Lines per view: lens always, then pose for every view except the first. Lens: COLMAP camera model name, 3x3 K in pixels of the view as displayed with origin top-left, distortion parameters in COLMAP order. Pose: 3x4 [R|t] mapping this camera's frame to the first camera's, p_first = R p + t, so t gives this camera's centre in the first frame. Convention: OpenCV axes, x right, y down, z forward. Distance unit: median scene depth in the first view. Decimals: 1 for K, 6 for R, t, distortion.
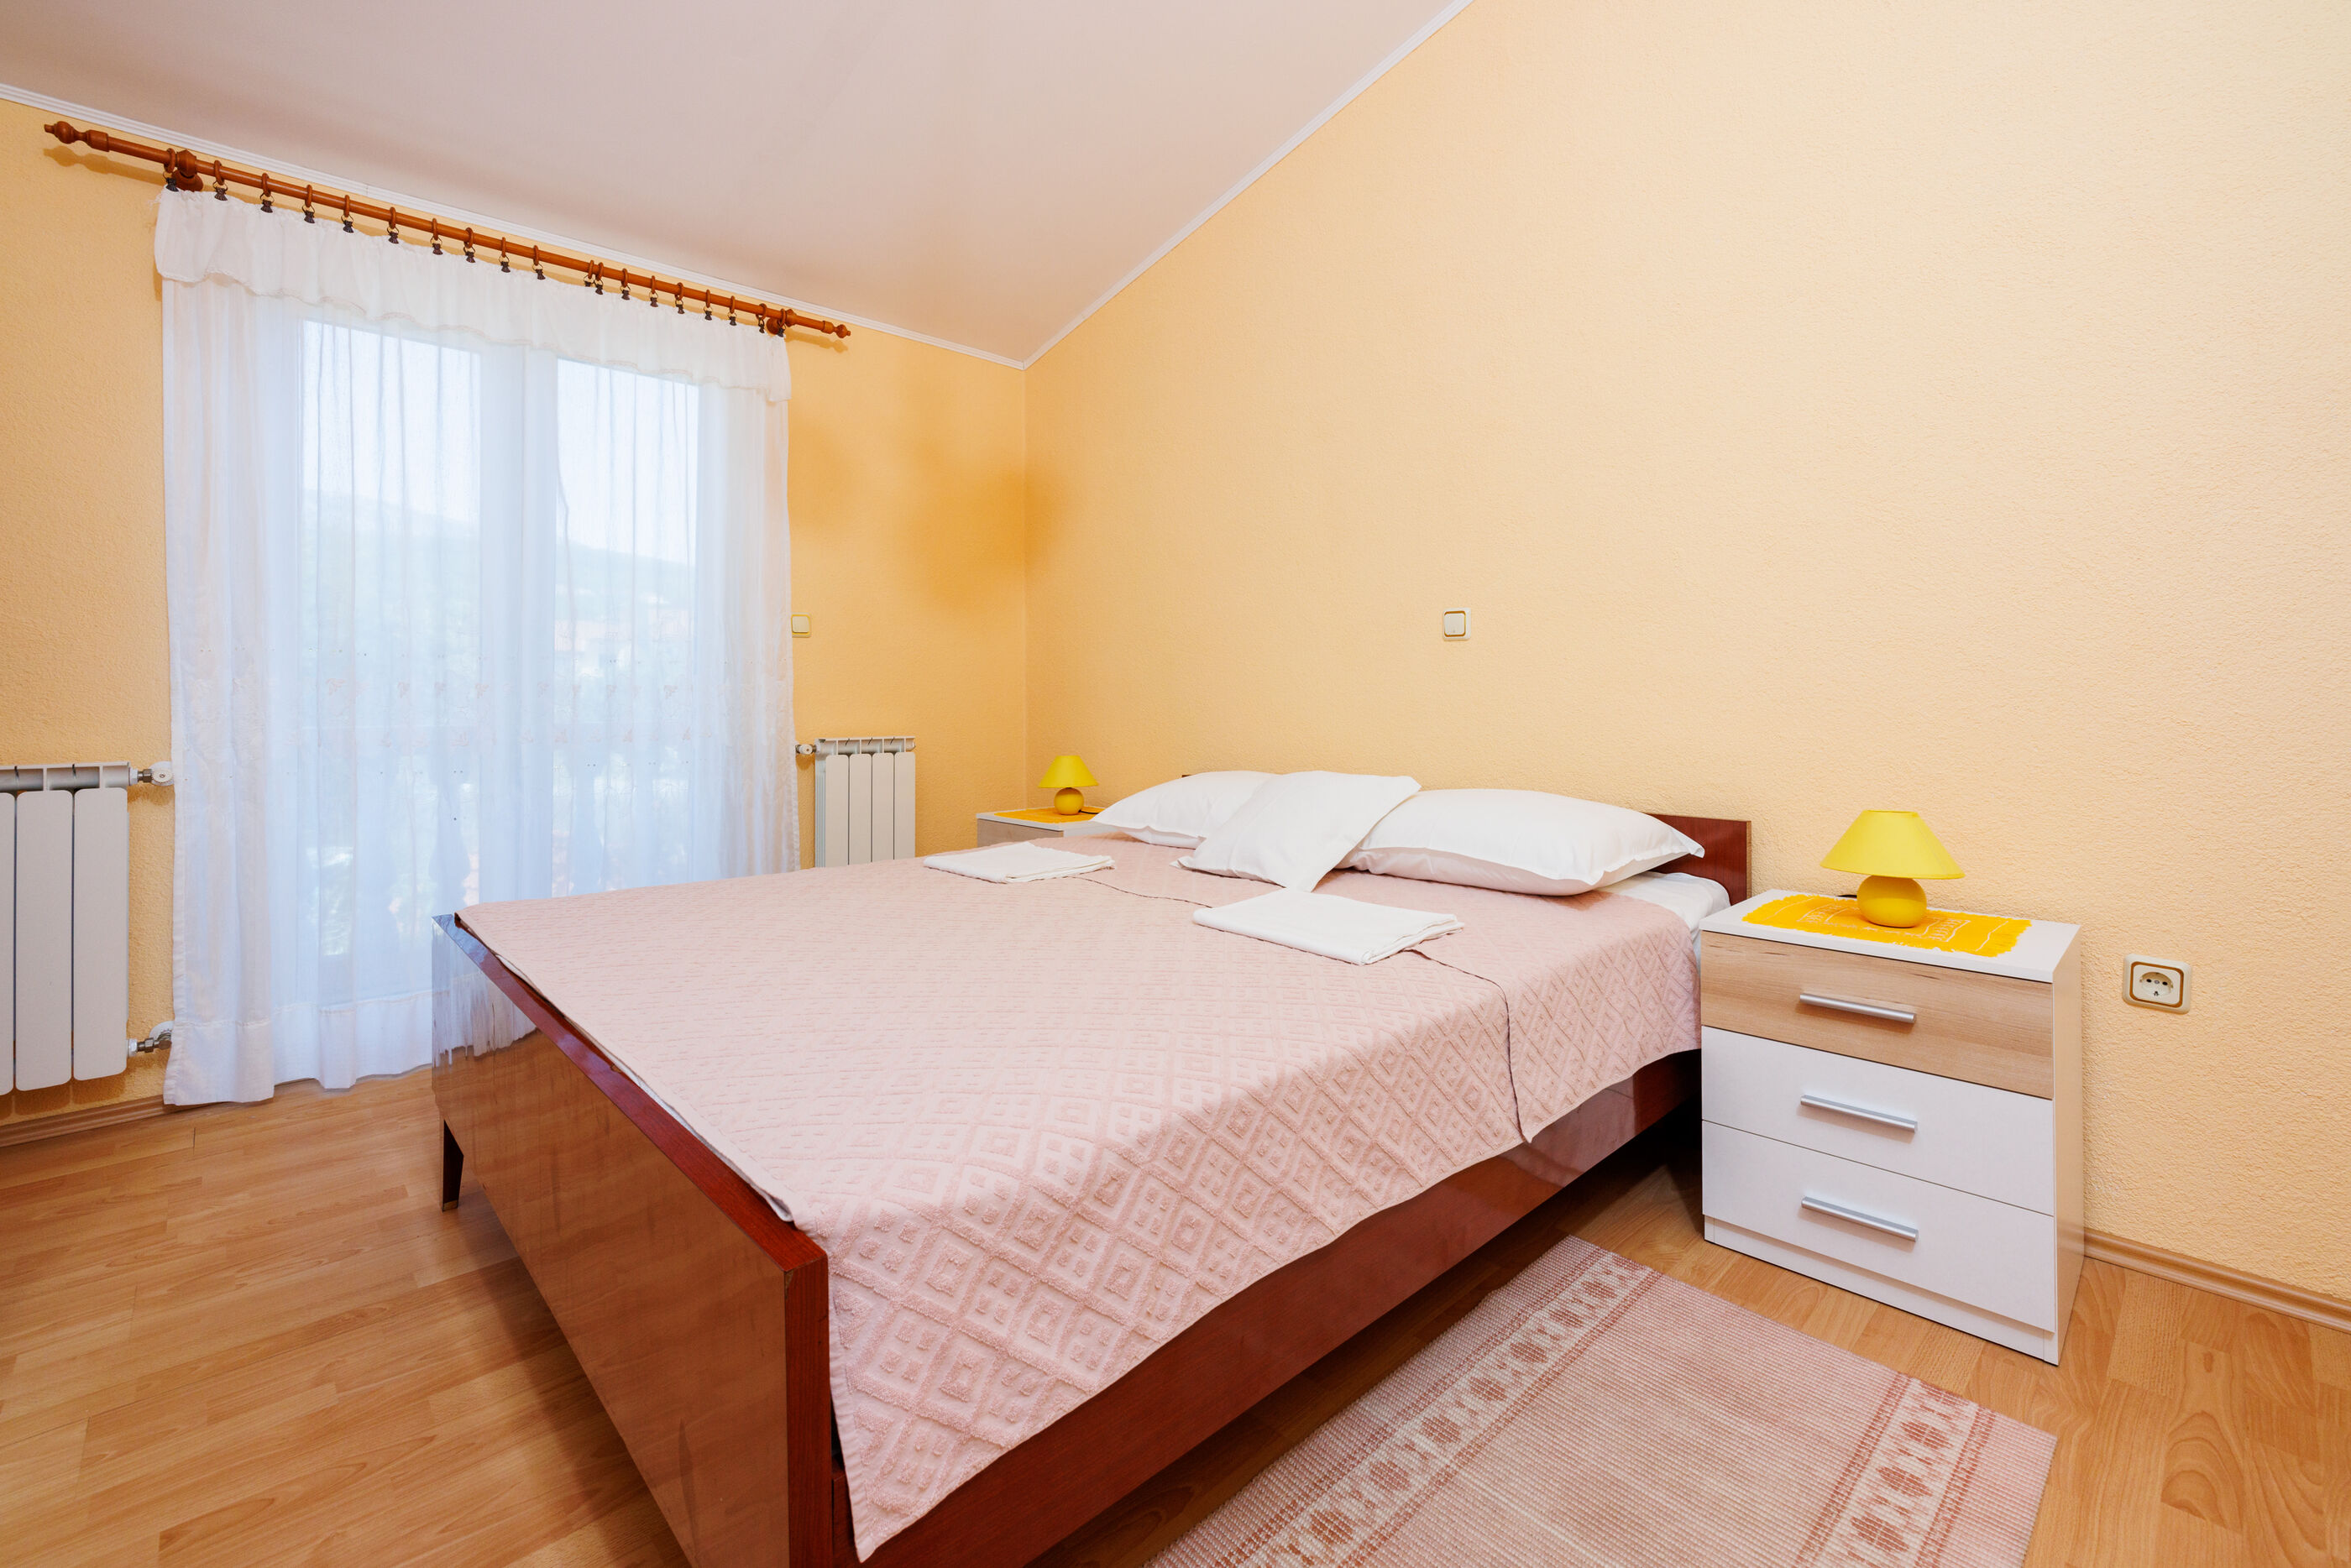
lens RADIAL K [[1011.8, 0, 1181.8], [0, 1011.8, 685.8], [0, 0, 1]] dist [0.000349, 0.000859]
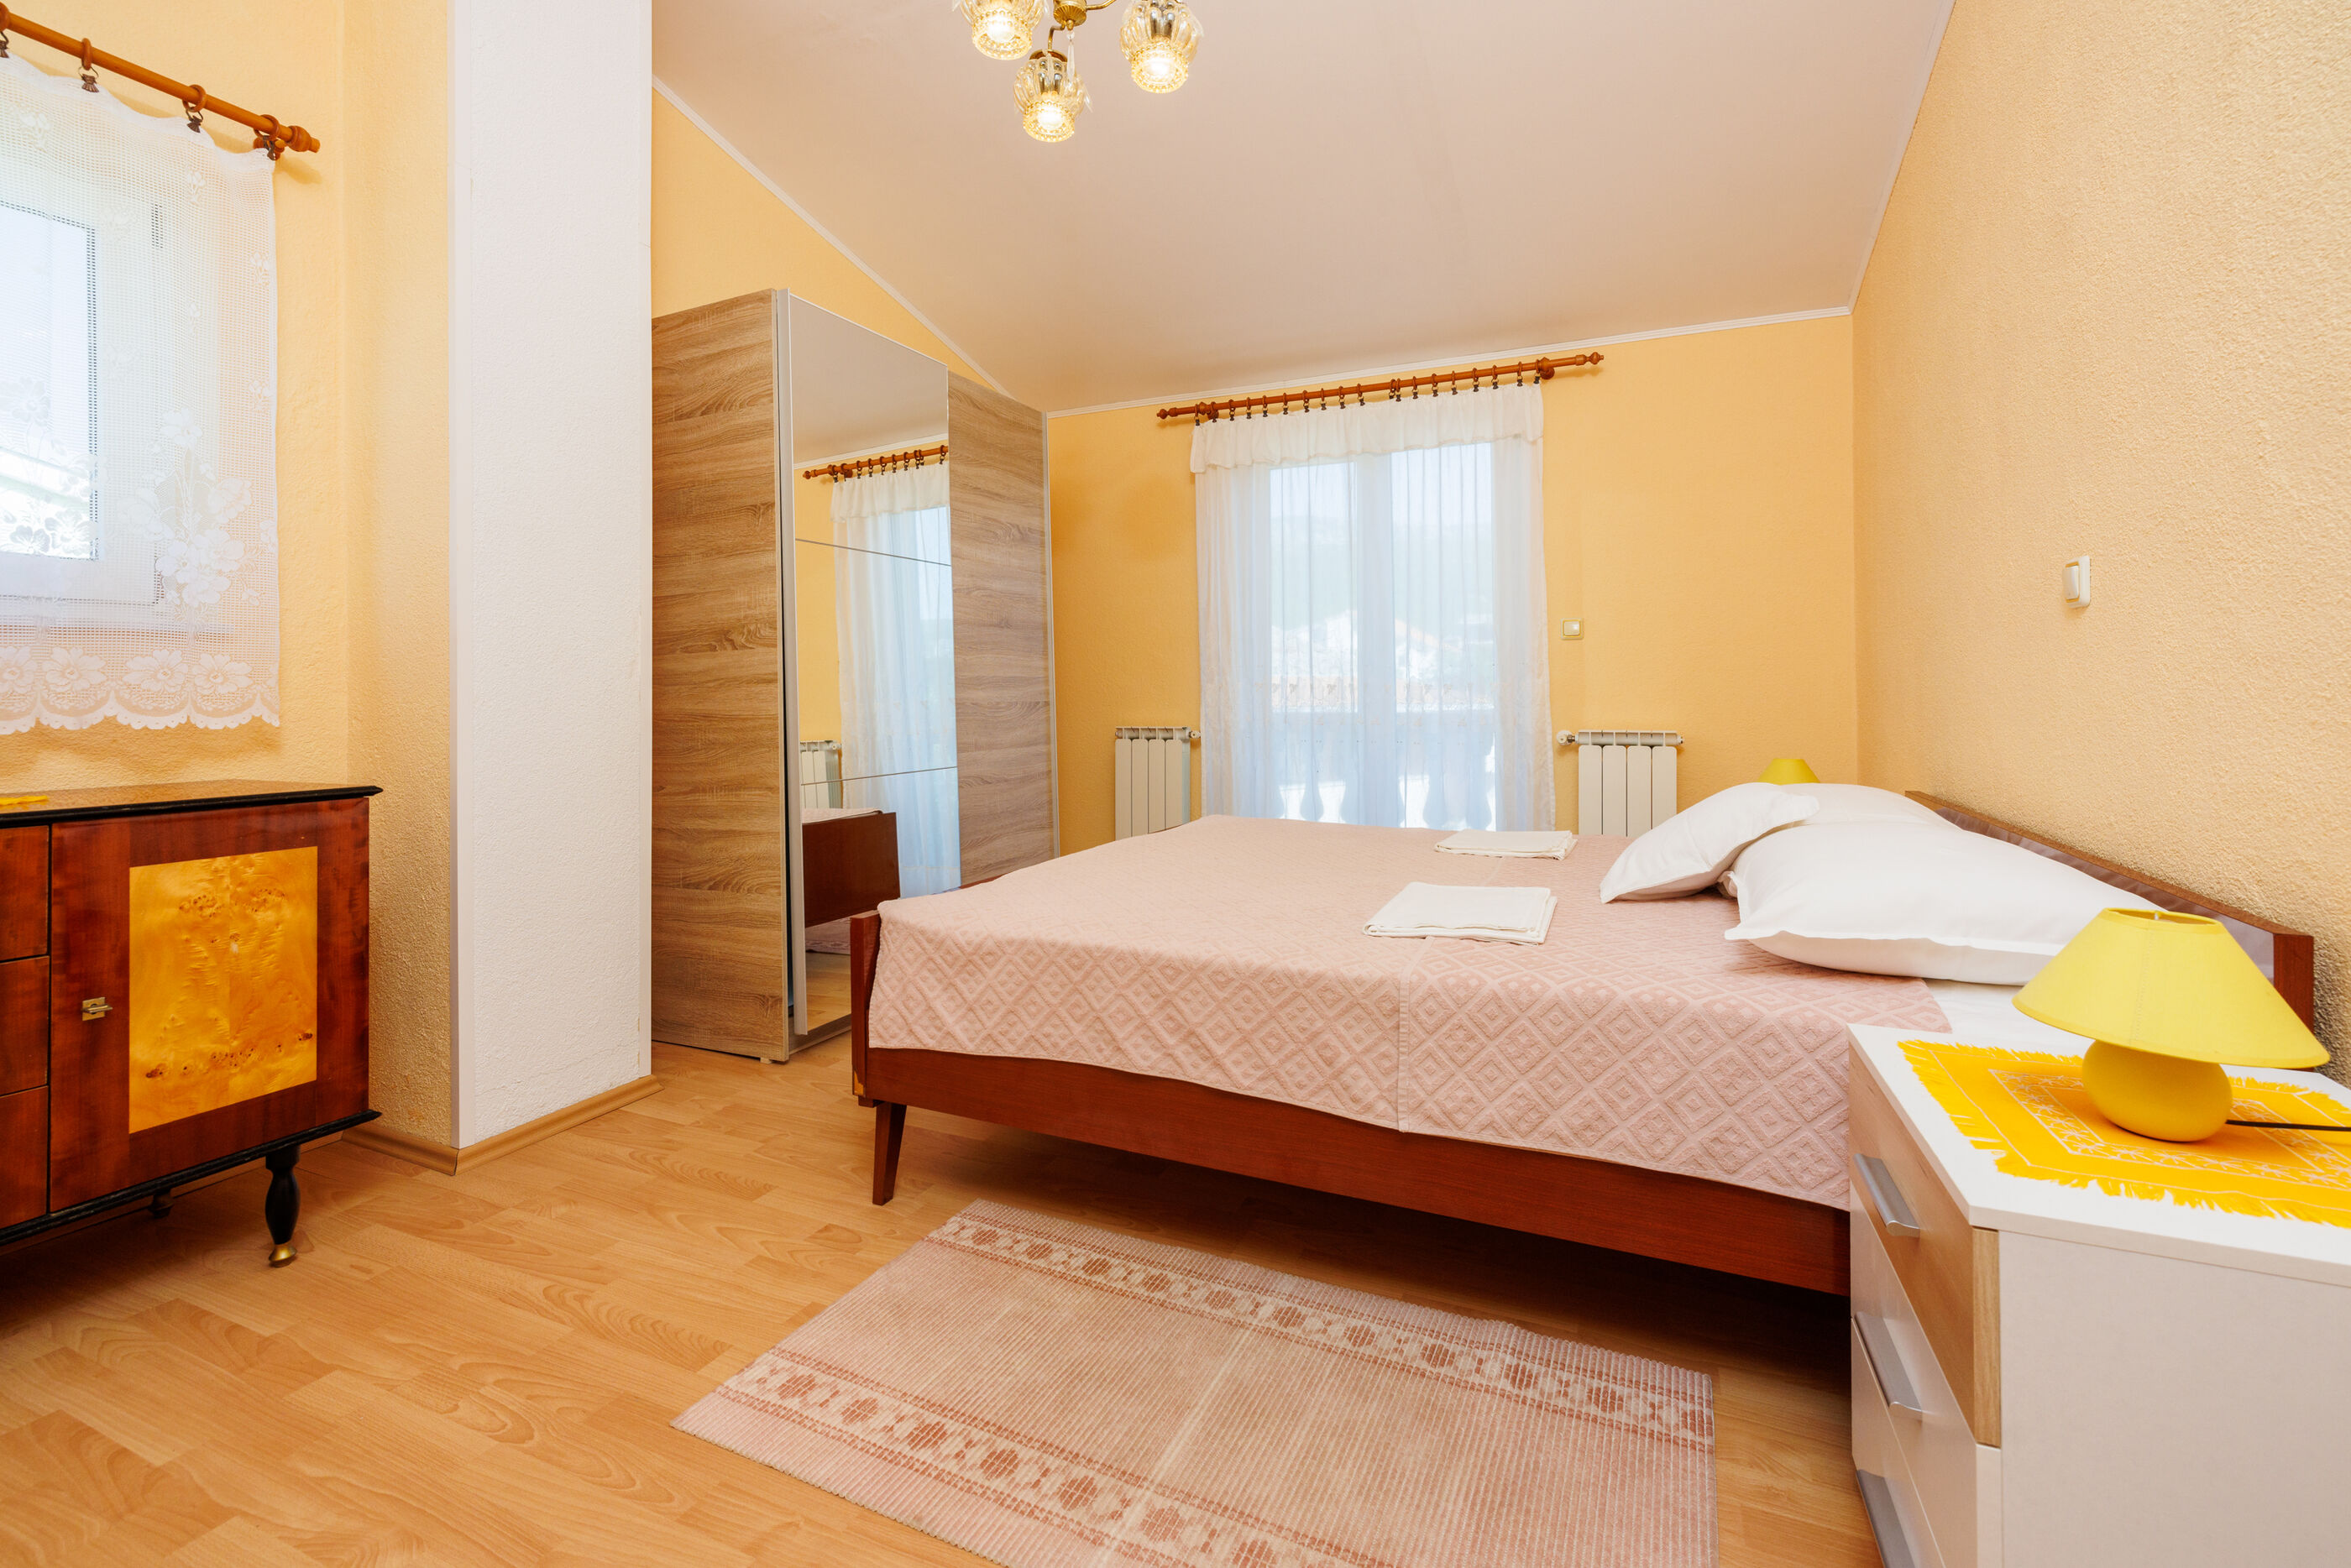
lens RADIAL K [[1004.1, 0, 1190.5], [0, 1004.1, 689.5], [0, 0, 1]] dist [0.002370, 0.000195]
pose [[0.391873, -0.003908, -0.920011, 1.366425], [0.013486, 0.999908, 0.001496, 0.000330], [0.919920, -0.012993, 0.391890, 0.470569]]
